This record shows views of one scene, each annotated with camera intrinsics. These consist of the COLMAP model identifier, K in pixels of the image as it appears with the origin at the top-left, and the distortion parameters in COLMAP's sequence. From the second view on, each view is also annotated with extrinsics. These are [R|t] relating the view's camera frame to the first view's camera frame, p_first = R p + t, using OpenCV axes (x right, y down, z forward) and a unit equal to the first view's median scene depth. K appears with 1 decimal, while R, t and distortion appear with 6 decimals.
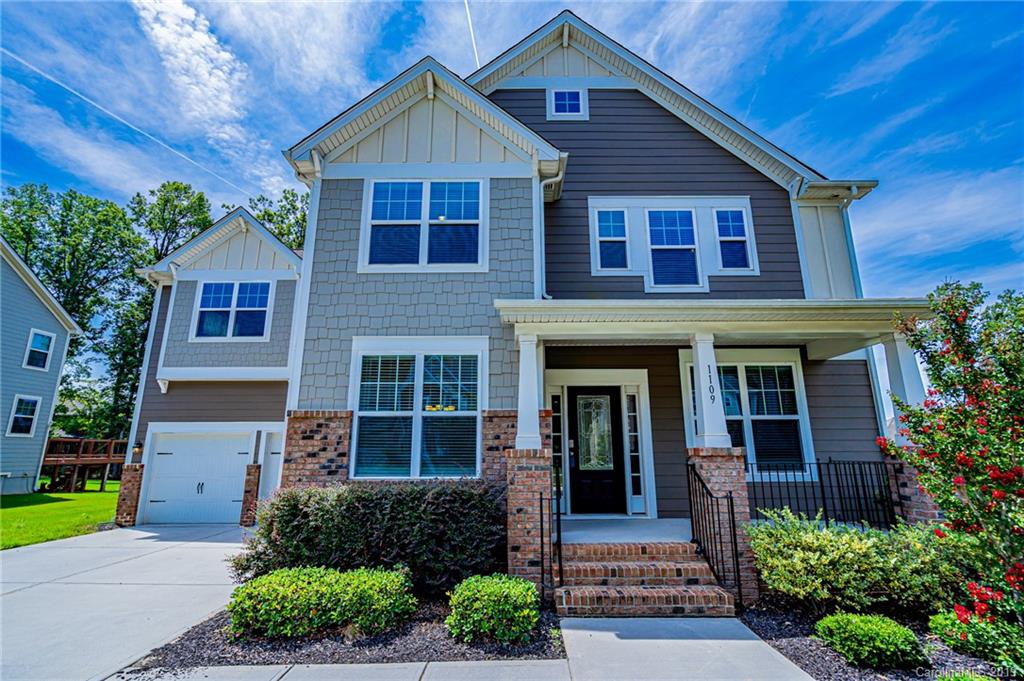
lens RADIAL K [[463.6, 0, 512.8], [0, 463.6, 344.2], [0, 0, 1]] dist [-0.003058, 0.001263]
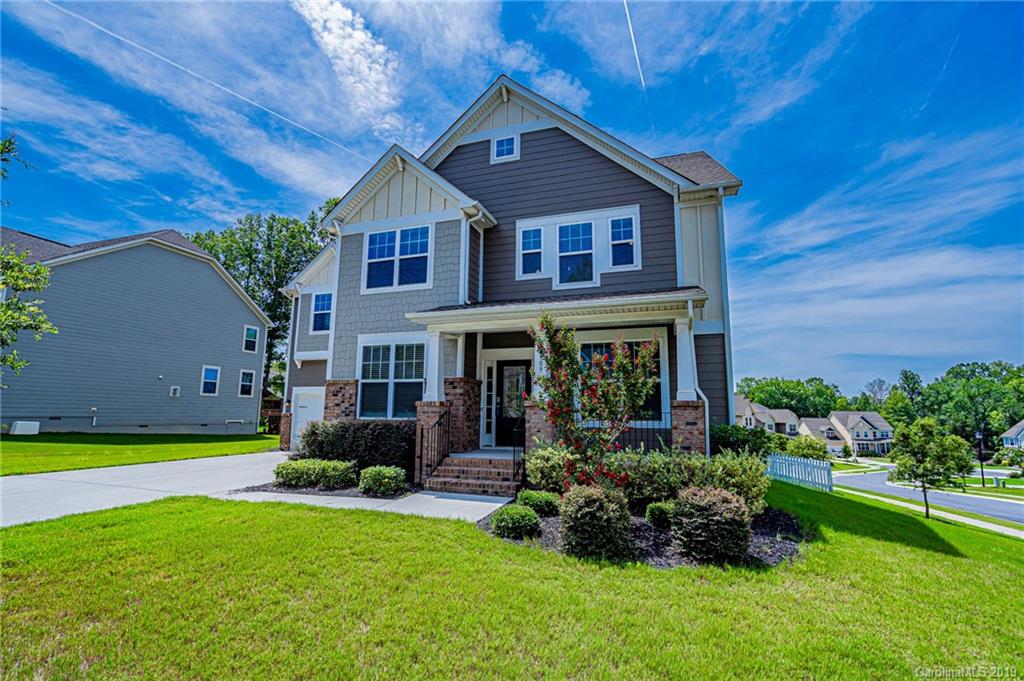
lens RADIAL K [[463.6, 0, 512.8], [0, 463.6, 344.2], [0, 0, 1]] dist [-0.003058, 0.001263]
pose [[0.946195, -0.035416, -0.321654, 0.644632], [0.060211, 0.995903, 0.067465, -0.055695], [0.317947, -0.083202, 0.944451, -0.352584]]
